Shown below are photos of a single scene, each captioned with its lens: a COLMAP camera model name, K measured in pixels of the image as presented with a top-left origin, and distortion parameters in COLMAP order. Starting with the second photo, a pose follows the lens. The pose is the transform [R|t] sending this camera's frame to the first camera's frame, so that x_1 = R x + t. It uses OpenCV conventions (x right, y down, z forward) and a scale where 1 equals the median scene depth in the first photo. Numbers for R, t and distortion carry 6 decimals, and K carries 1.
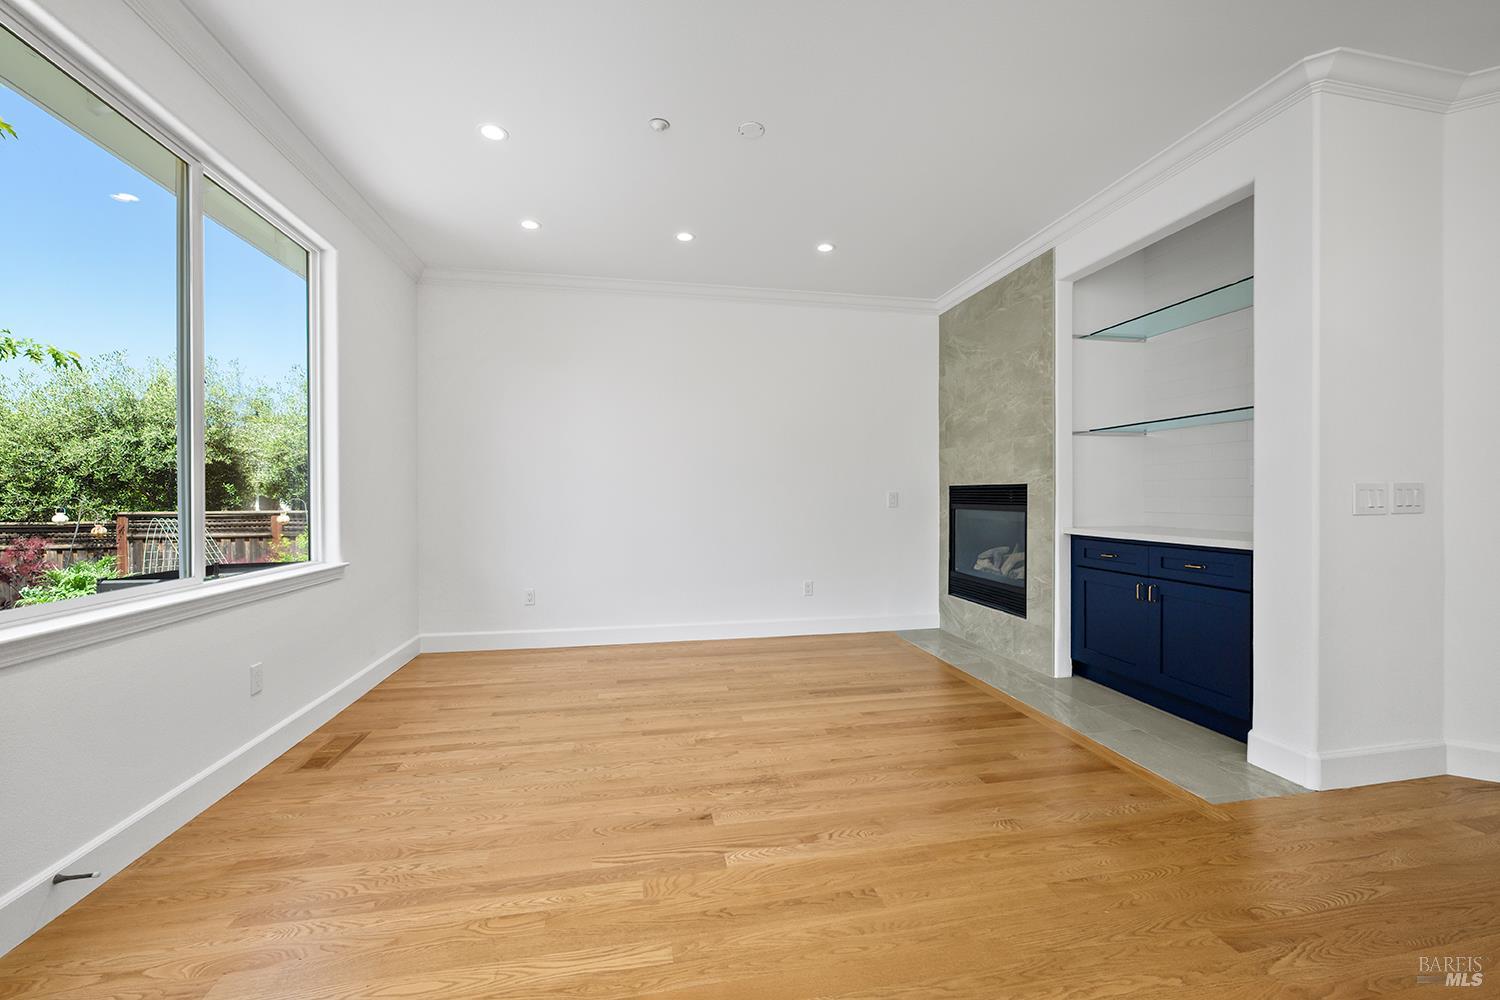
lens RADIAL K [[612.1, 0, 750.0], [0, 612.1, 500.0], [0, 0, 1]] dist [0.000335, -0.000070]
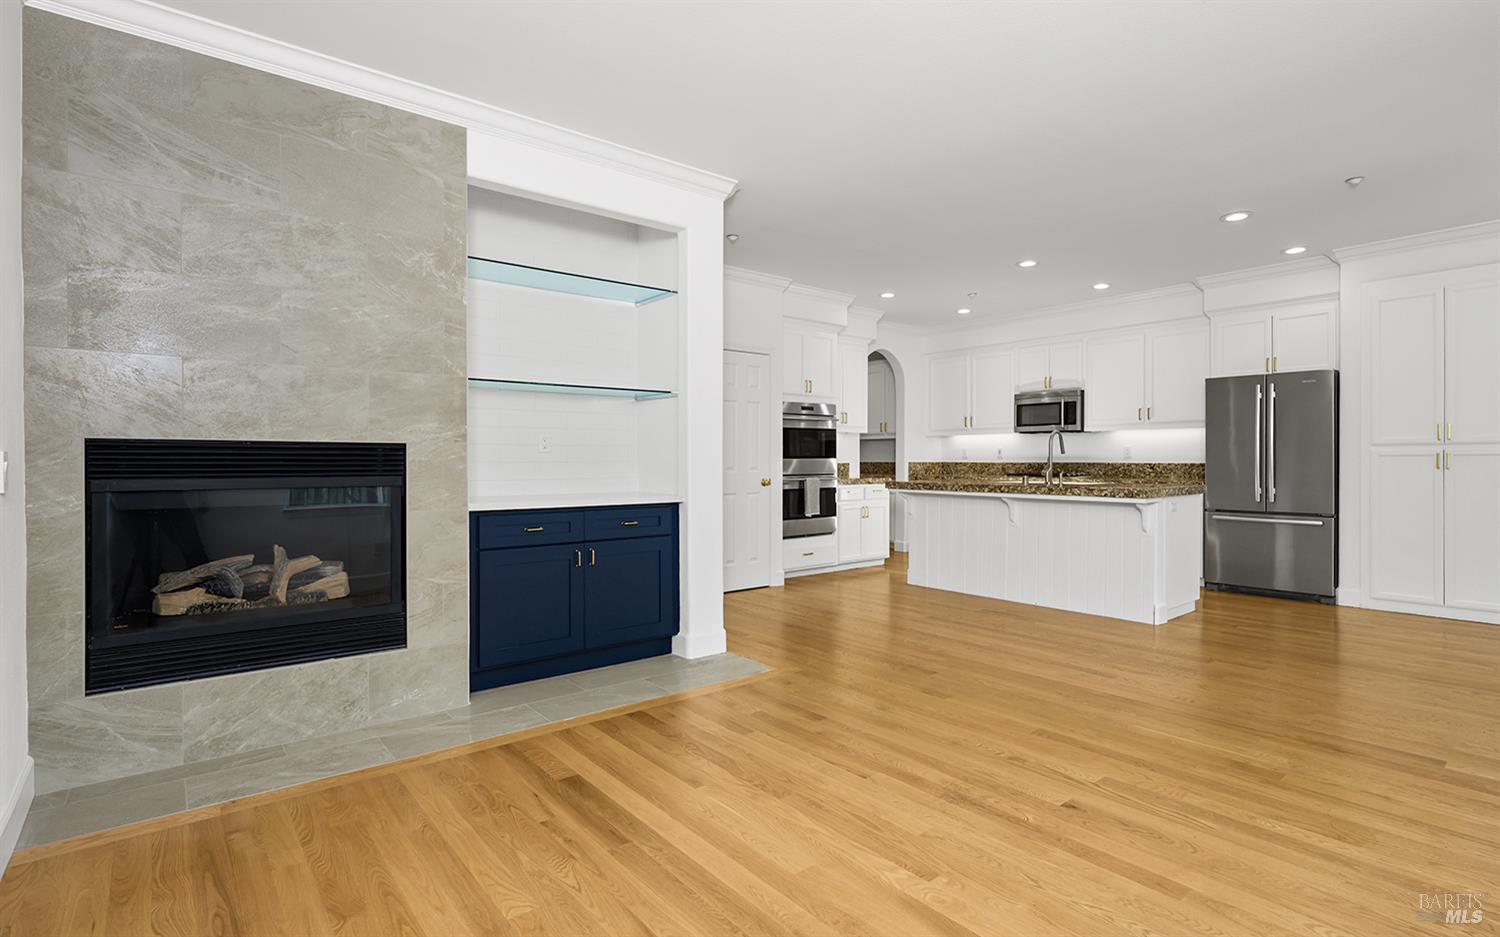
lens RADIAL K [[722.7, 0, 800.6], [0, 722.7, 461.7], [0, 0, 1]] dist [-0.003677, -0.000110]
pose [[-0.506605, 0.001281, 0.862177, -0.460374], [0.006719, 0.999974, 0.002462, -0.006060], [-0.862152, 0.007041, -0.506601, 1.080201]]
